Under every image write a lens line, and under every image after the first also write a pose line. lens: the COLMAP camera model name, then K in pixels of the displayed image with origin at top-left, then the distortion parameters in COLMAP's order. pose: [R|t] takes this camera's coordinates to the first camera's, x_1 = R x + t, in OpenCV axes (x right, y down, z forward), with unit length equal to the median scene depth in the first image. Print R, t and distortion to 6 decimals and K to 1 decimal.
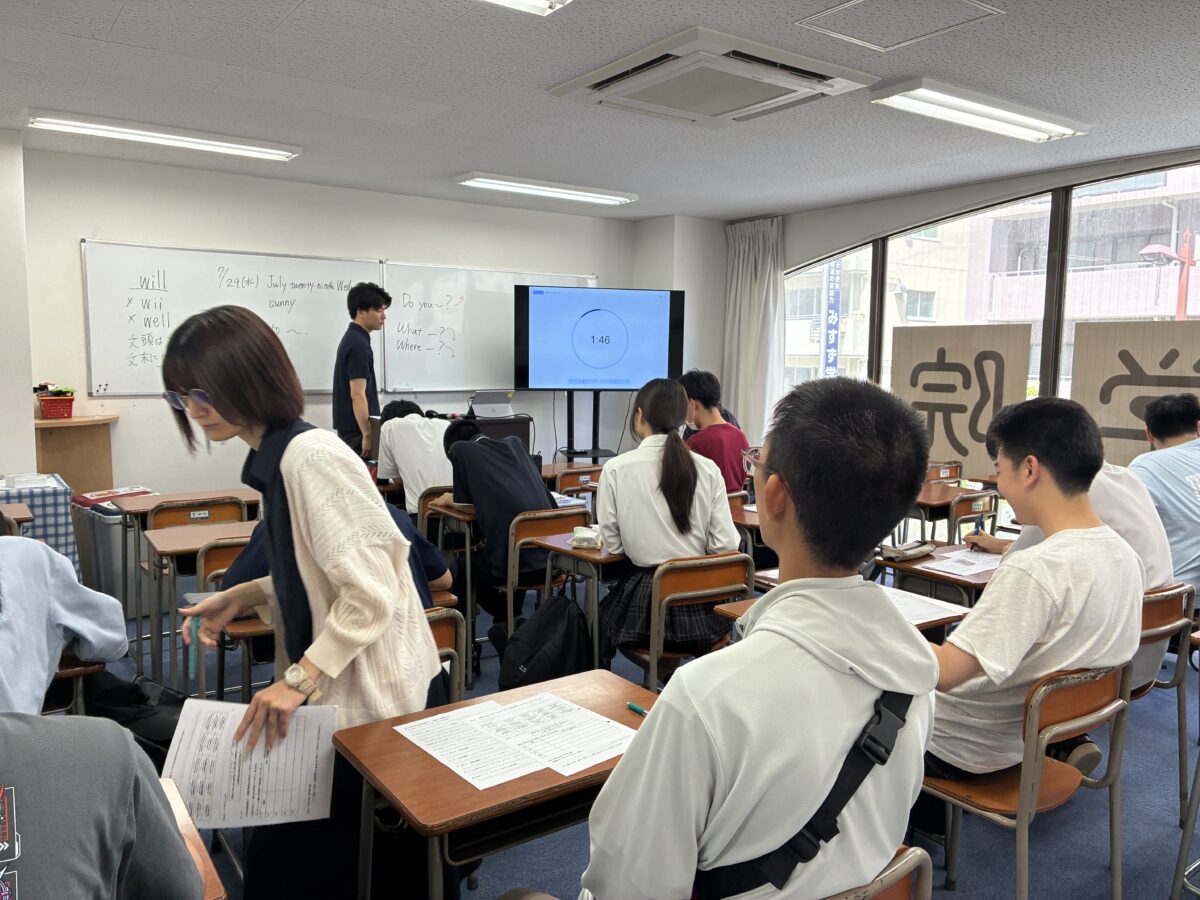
lens RADIAL K [[908.2, 0, 589.9], [0, 908.2, 449.9], [0, 0, 1]] dist [0.028097, -0.025378]
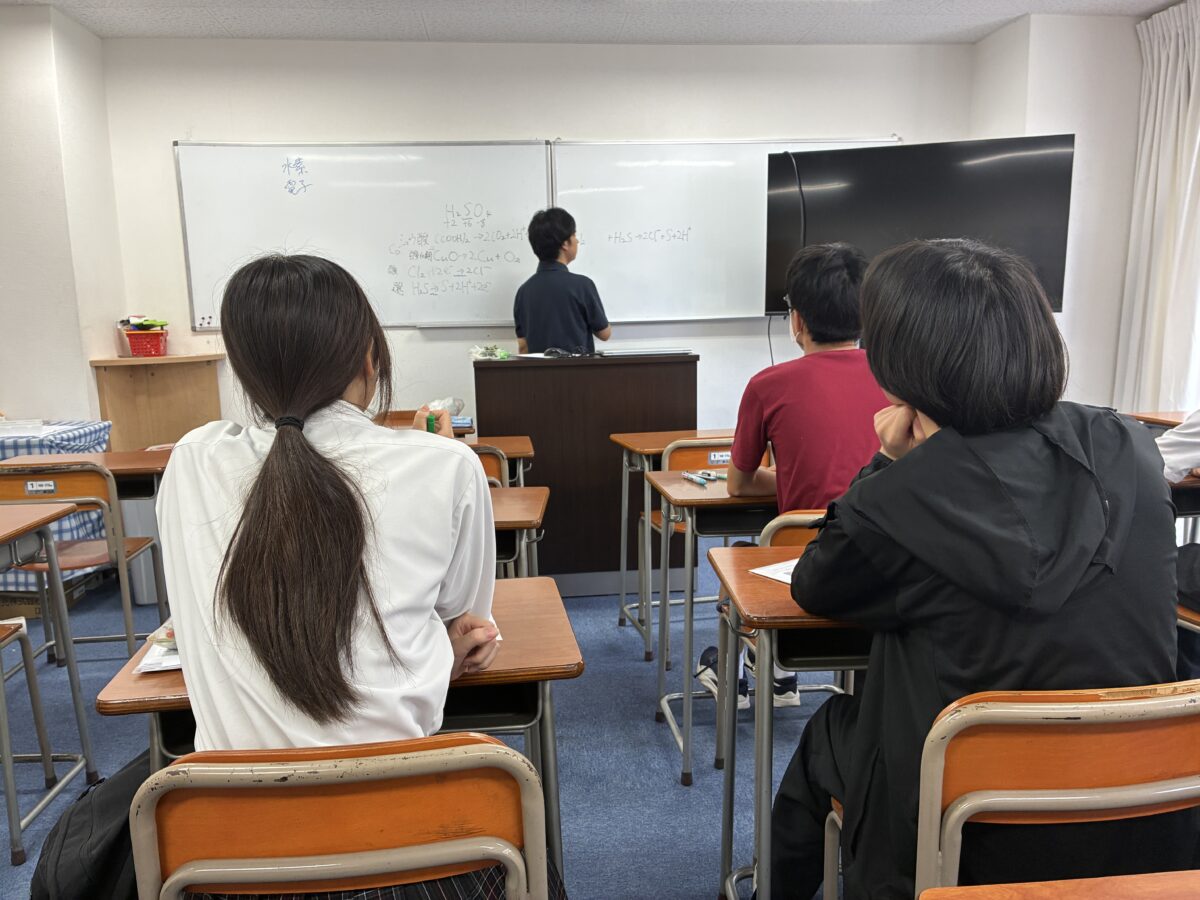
lens RADIAL K [[908.2, 0, 594.0], [0, 908.2, 461.9], [0, 0, 1]] dist [0.028097, -0.025378]
pose [[0.873286, 0.051794, -0.484446, 0.175644], [-0.021339, 0.997445, 0.068174, -0.002366], [0.486740, -0.049198, 0.872161, 0.384150]]
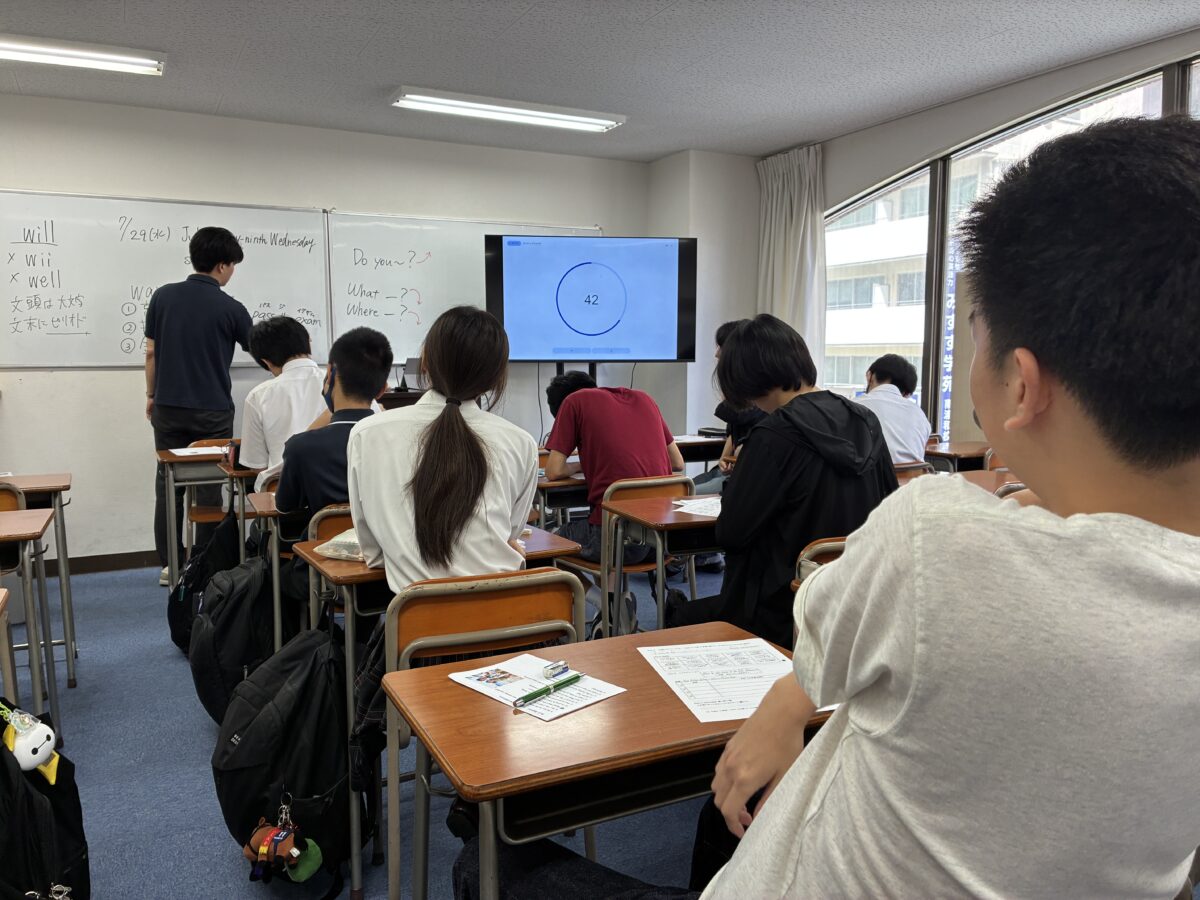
lens RADIAL K [[908.2, 0, 602.3], [0, 908.2, 451.2], [0, 0, 1]] dist [0.028097, -0.025378]
pose [[0.991600, -0.001159, -0.129336, 0.141796], [0.001758, 0.999988, 0.004513, 0.014631], [0.129329, -0.004703, 0.991591, 0.197099]]
